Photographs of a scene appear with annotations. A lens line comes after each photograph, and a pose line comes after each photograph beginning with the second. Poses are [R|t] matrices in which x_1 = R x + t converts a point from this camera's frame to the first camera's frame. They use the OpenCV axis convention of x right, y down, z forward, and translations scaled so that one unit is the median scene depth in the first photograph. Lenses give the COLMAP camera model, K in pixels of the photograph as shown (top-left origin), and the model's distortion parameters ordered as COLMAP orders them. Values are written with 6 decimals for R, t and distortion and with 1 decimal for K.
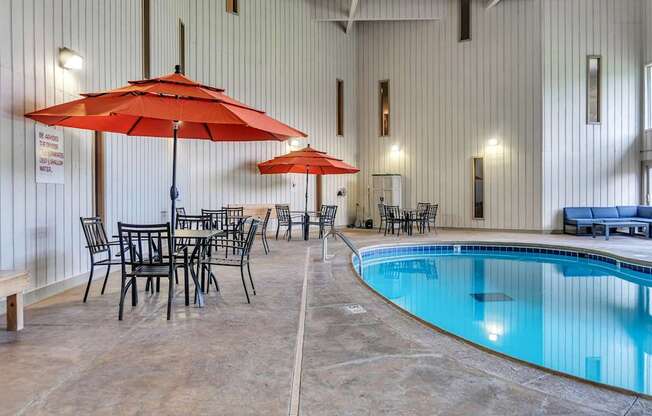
lens RADIAL K [[513.2, 0, 326.9], [0, 513.2, 200.0], [0, 0, 1]] dist [-0.001879, -0.002418]
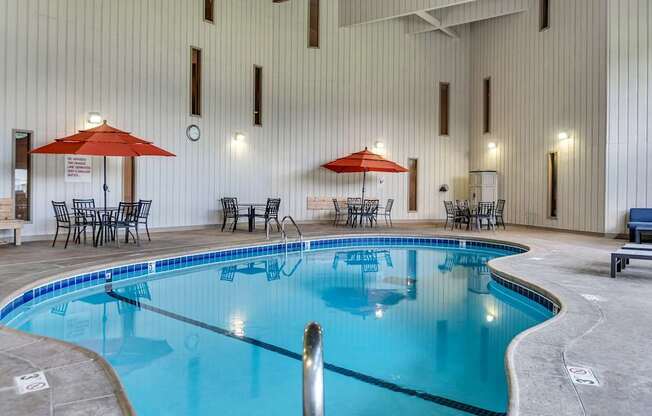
lens RADIAL K [[513.2, 0, 326.9], [0, 513.2, 200.0], [0, 0, 1]] dist [-0.001879, -0.002418]
pose [[0.782584, 0.024012, -0.622082, 0.595085], [-0.017247, 0.999709, 0.016891, -0.005209], [0.622306, -0.002489, 0.782770, 0.012558]]
